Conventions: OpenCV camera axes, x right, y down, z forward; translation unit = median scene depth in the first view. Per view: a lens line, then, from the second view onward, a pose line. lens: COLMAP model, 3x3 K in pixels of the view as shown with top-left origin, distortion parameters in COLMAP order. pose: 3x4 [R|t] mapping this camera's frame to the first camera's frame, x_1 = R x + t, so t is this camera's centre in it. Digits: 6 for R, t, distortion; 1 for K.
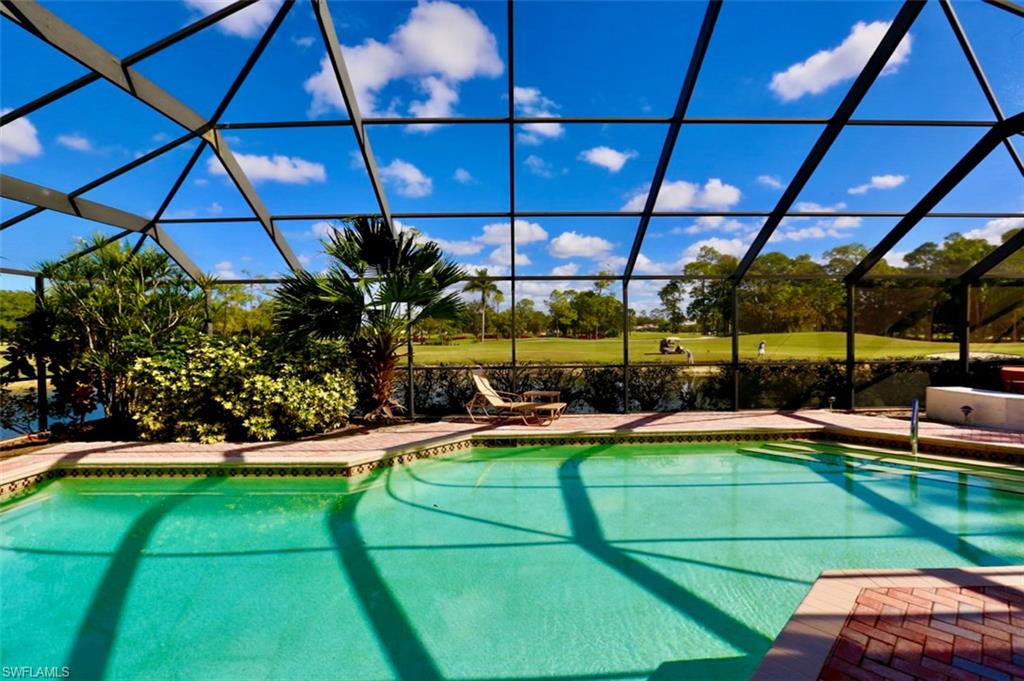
lens RADIAL K [[465.9, 0, 516.2], [0, 465.9, 331.8], [0, 0, 1]] dist [-0.036603, 0.004713]
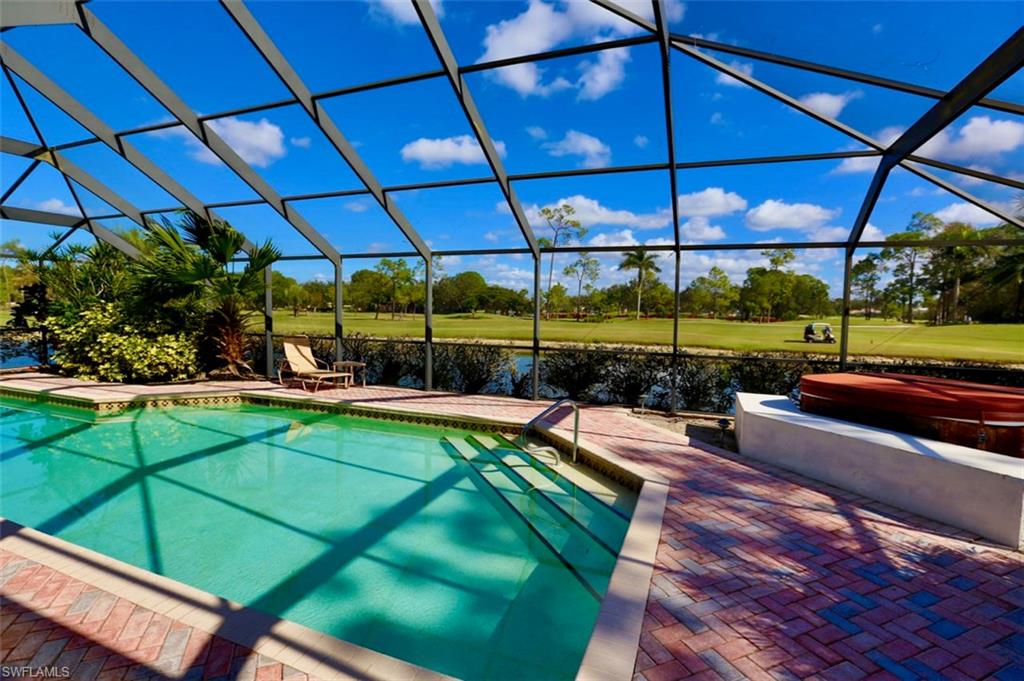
lens RADIAL K [[472.5, 0, 525.6], [0, 472.5, 359.3], [0, 0, 1]] dist [-0.022041, -0.000075]
pose [[0.937093, 0.068063, -0.342379, 0.988341], [-0.031874, 0.993394, 0.110239, -0.017759], [0.347620, -0.092391, 0.933072, 0.143063]]
